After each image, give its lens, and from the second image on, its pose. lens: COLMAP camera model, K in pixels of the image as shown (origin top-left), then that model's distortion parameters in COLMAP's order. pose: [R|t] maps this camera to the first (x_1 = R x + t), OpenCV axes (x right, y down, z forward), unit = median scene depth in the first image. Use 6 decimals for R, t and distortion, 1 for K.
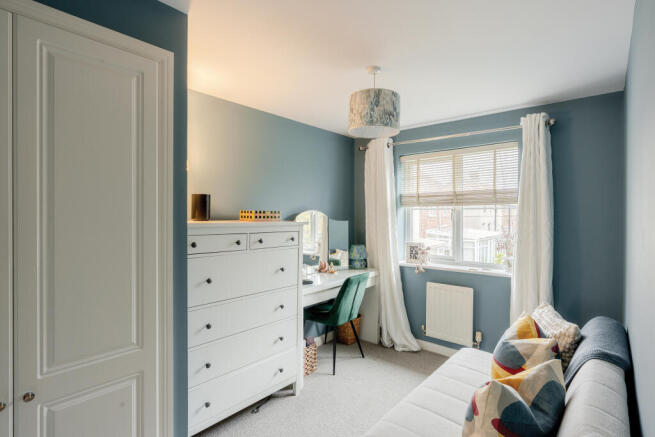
lens RADIAL K [[320.9, 0, 327.2], [0, 320.9, 218.4], [0, 0, 1]] dist [-0.003091, 0.000217]
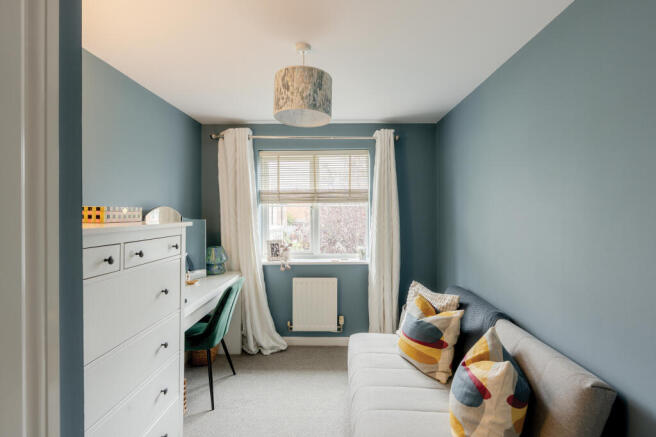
lens RADIAL K [[299.0, 0, 327.2], [0, 299.0, 214.3], [0, 0, 1]] dist [-0.005348, 0.001618]
pose [[0.771047, -0.010935, 0.636685, -0.226916], [0.011844, 0.999926, 0.002830, -0.004571], [-0.636668, 0.005358, 0.771119, 0.224343]]
